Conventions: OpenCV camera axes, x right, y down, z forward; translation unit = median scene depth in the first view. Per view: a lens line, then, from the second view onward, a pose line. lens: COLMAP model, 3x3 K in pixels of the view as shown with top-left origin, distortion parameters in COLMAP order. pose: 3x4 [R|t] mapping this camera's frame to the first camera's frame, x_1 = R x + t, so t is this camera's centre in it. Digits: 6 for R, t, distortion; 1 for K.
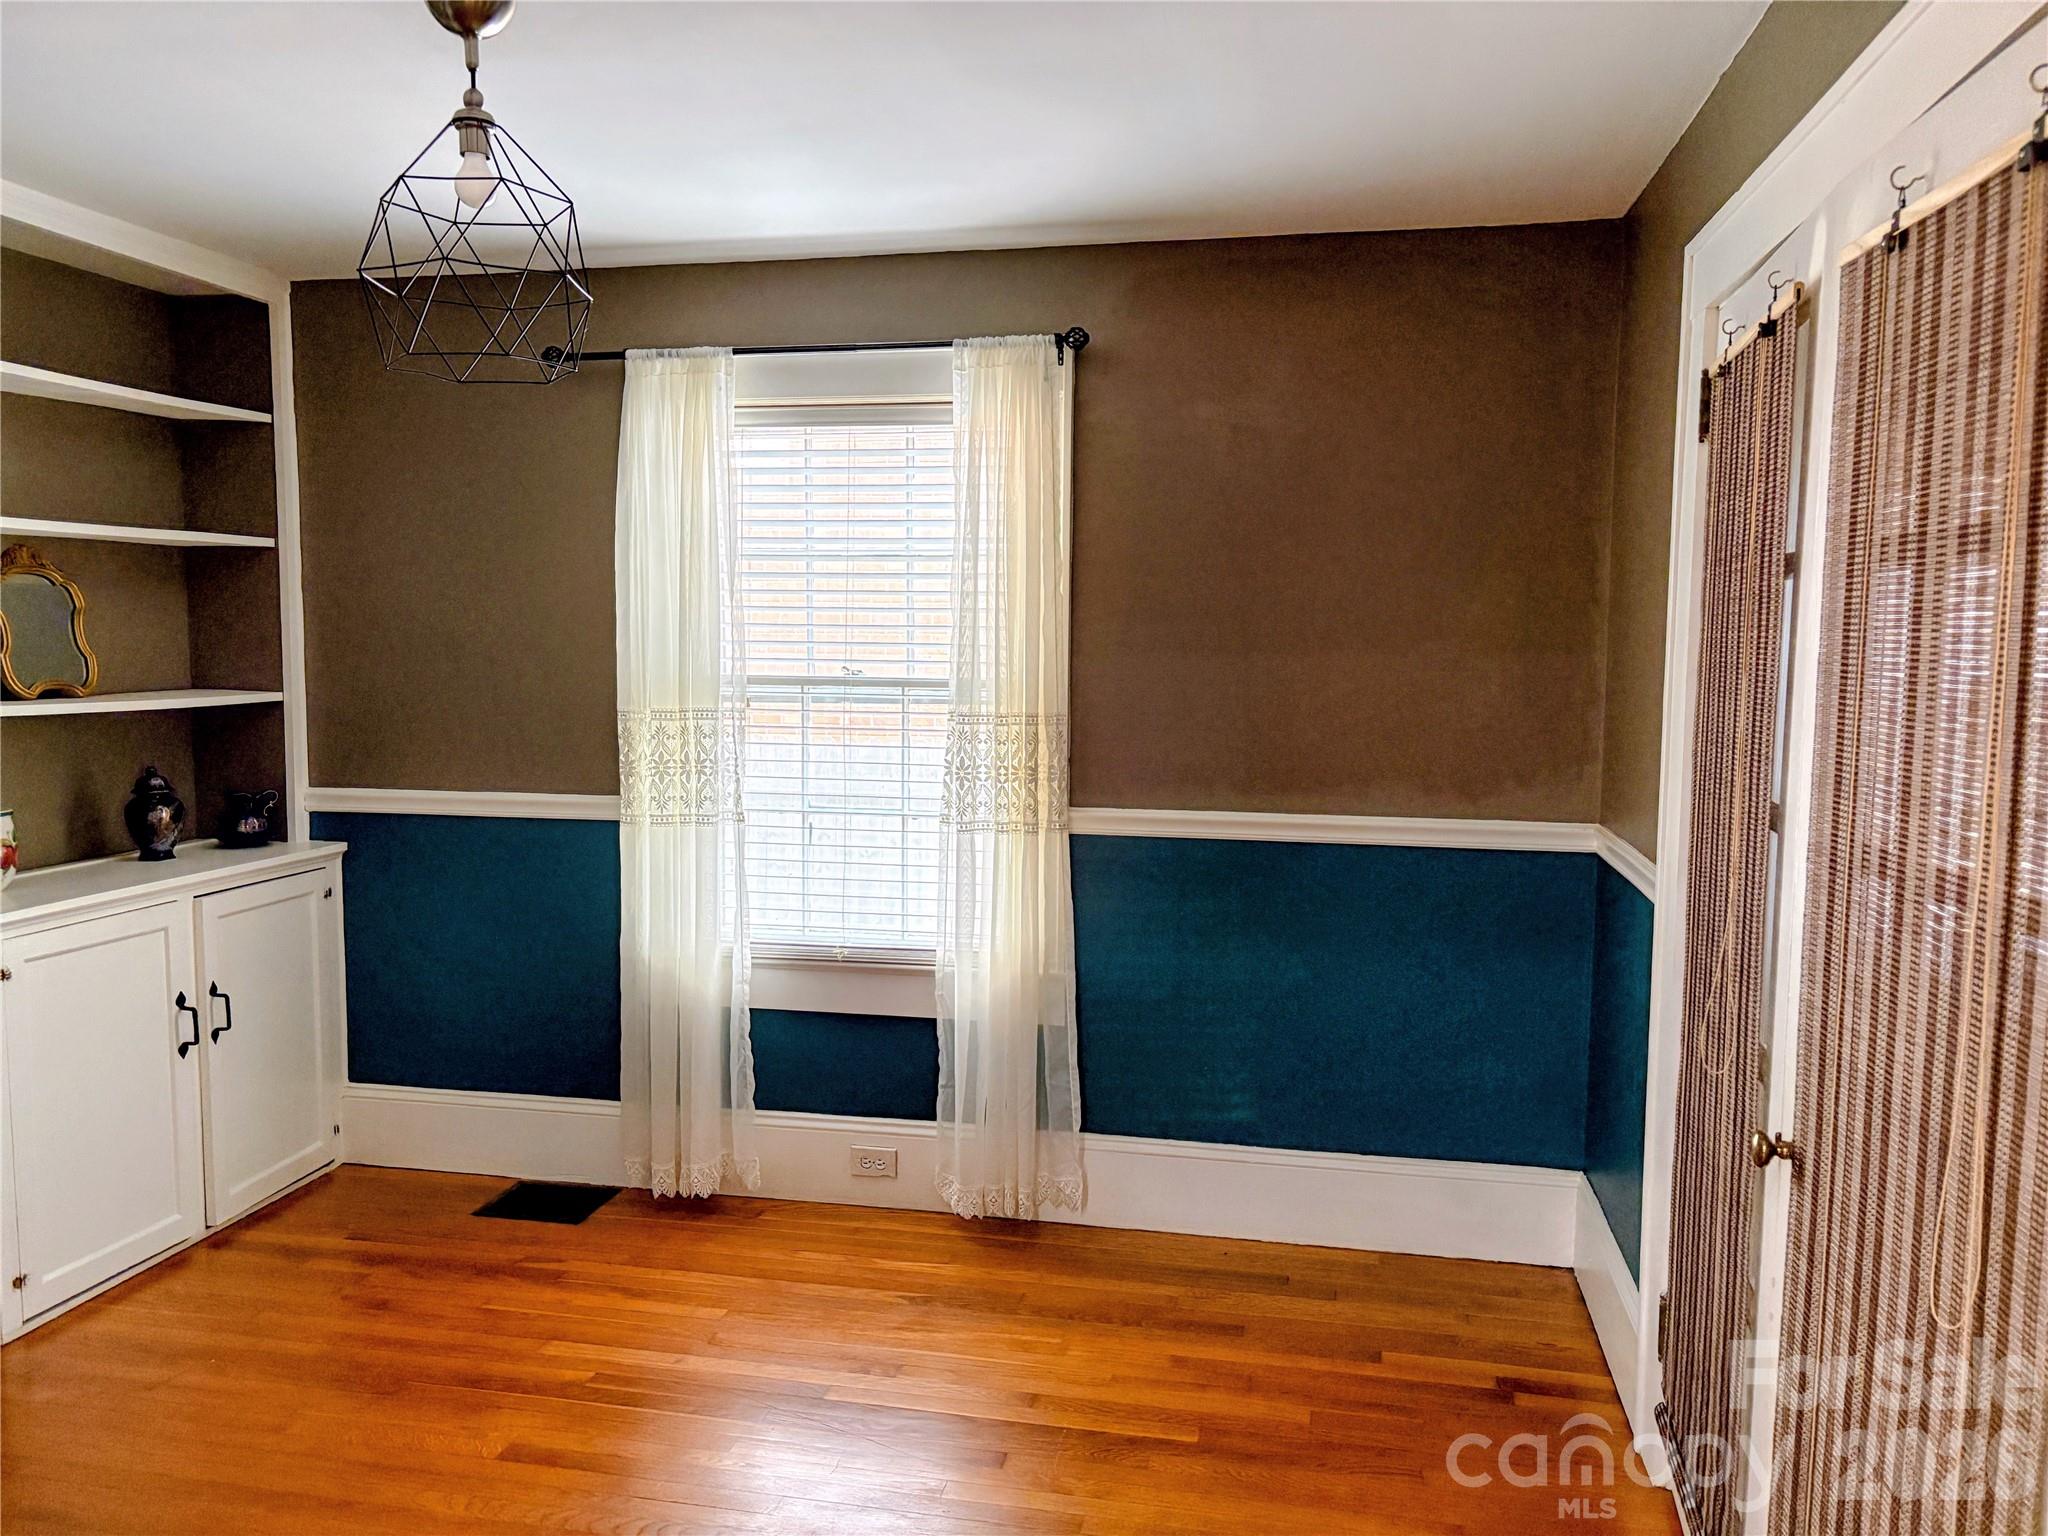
lens RADIAL K [[1570.2, 0, 1019.6], [0, 1570.2, 781.9], [0, 0, 1]] dist [-0.007617, -0.003635]
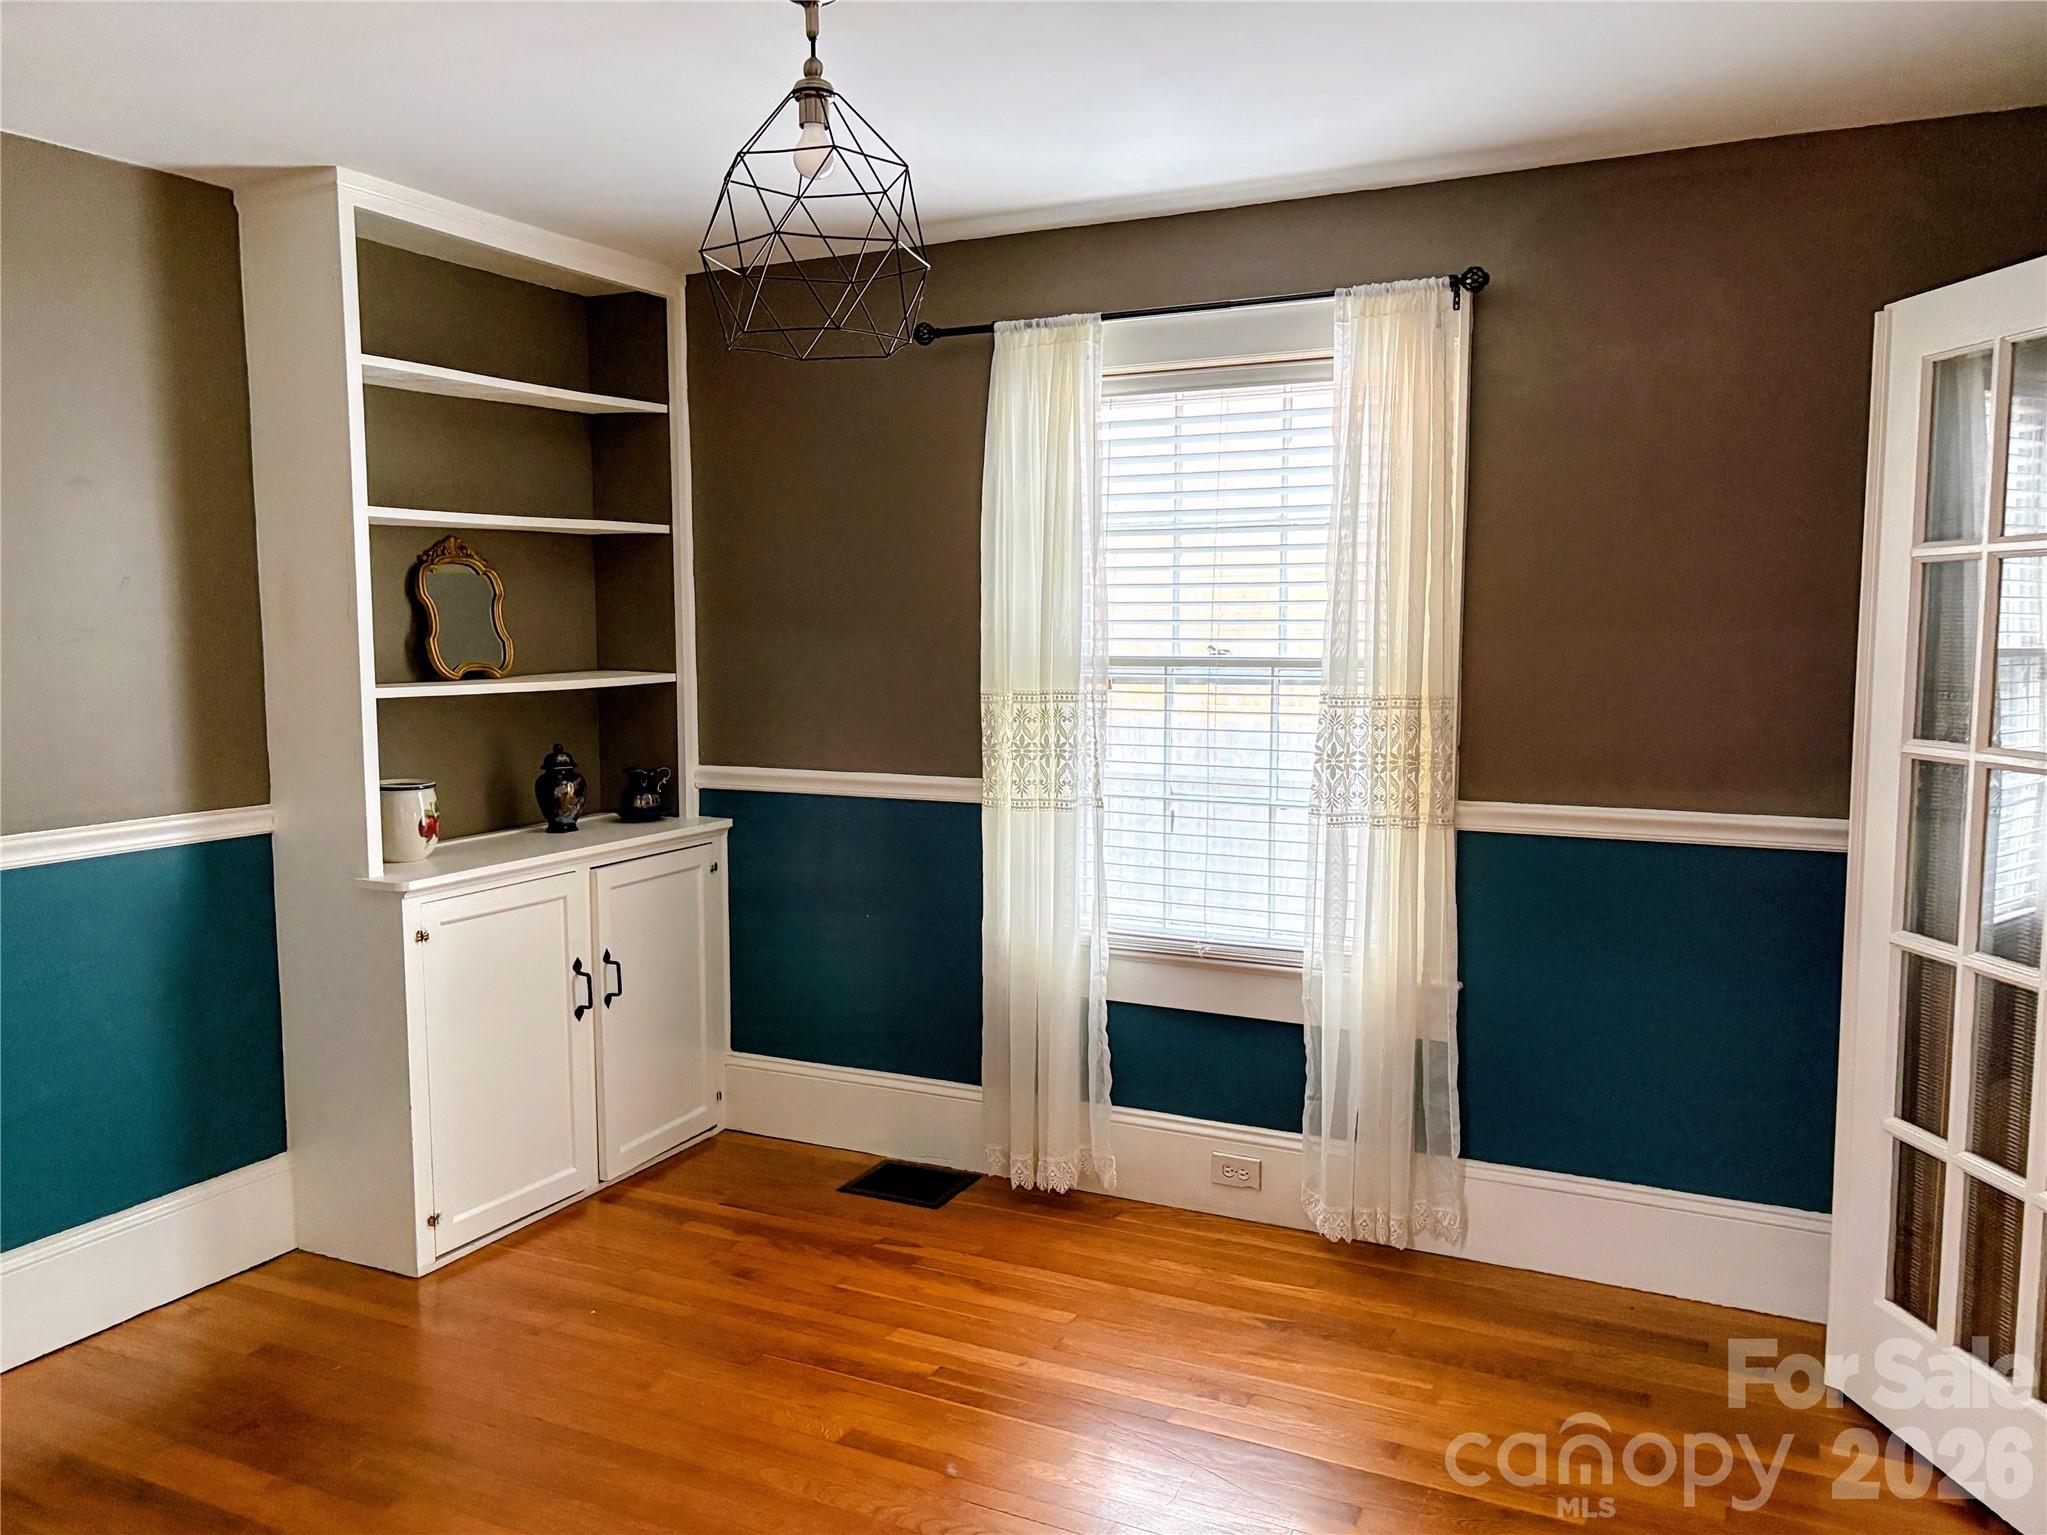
lens RADIAL K [[1600.9, 0, 989.1], [0, 1600.9, 784.7], [0, 0, 1]] dist [0.003082, -0.009395]
pose [[0.962613, 0.017326, -0.270326, 0.021584], [-0.013475, 0.999780, 0.016098, -0.003820], [0.270546, -0.011853, 0.962634, 0.037820]]
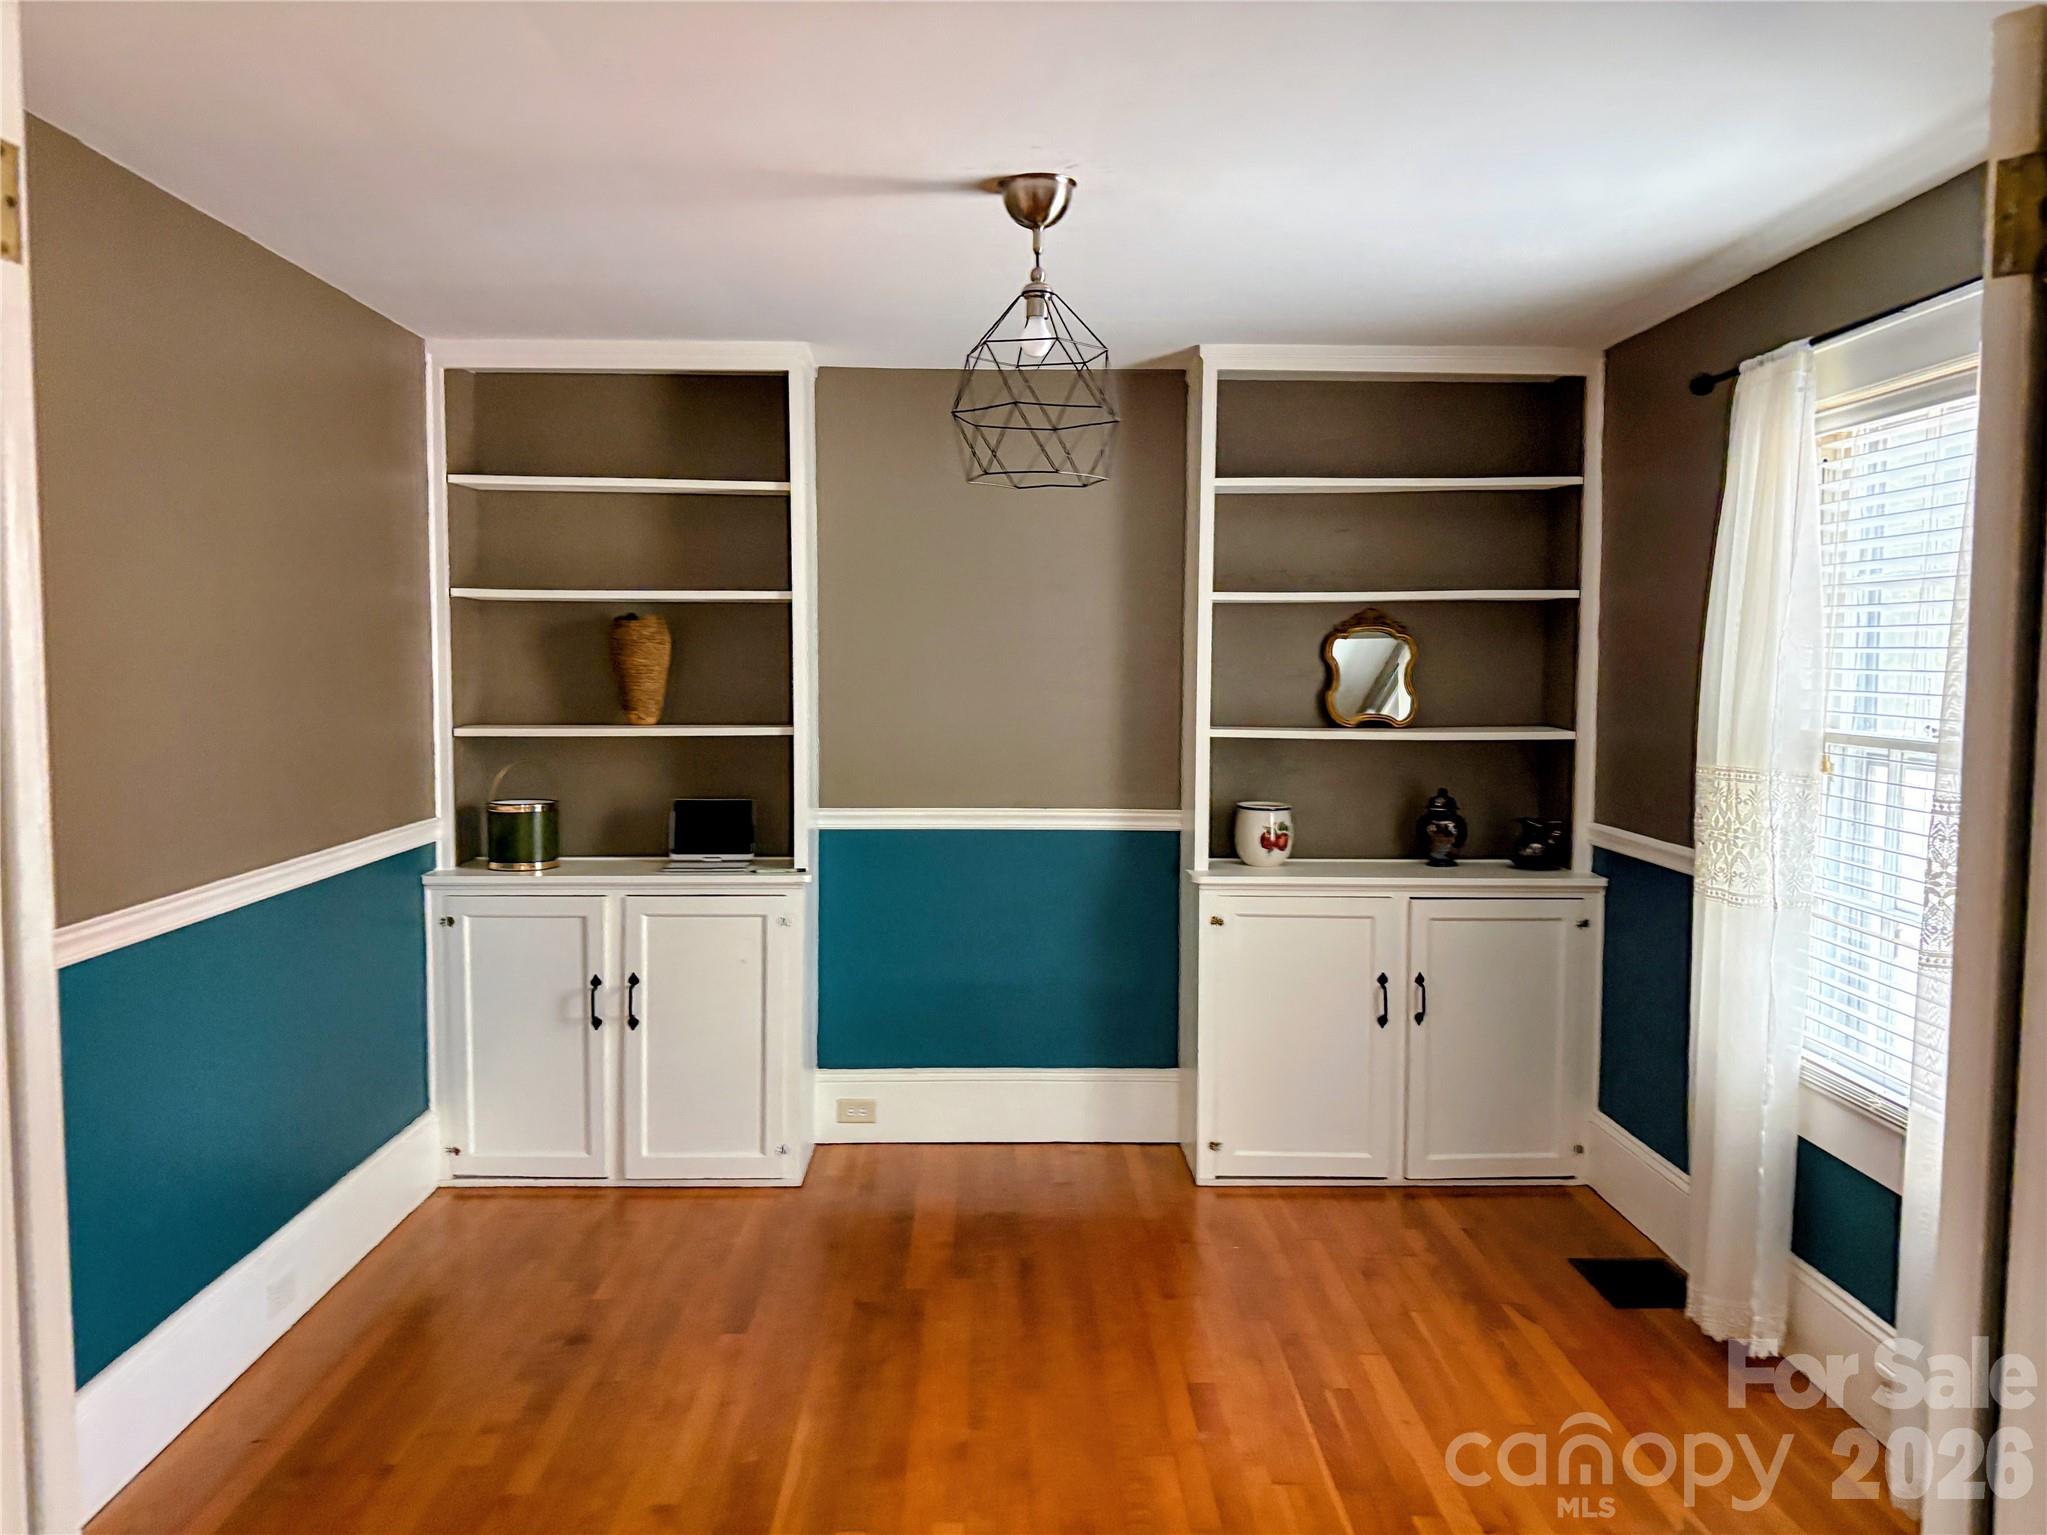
lens RADIAL K [[1541.4, 0, 988.5], [0, 1541.4, 771.4], [0, 0, 1]] dist [0.070914, -0.096234]
pose [[0.208396, 0.064957, -0.975885, 0.571317], [-0.094569, 0.994455, 0.045998, -0.047985], [0.973462, 0.082702, 0.213383, 0.439100]]
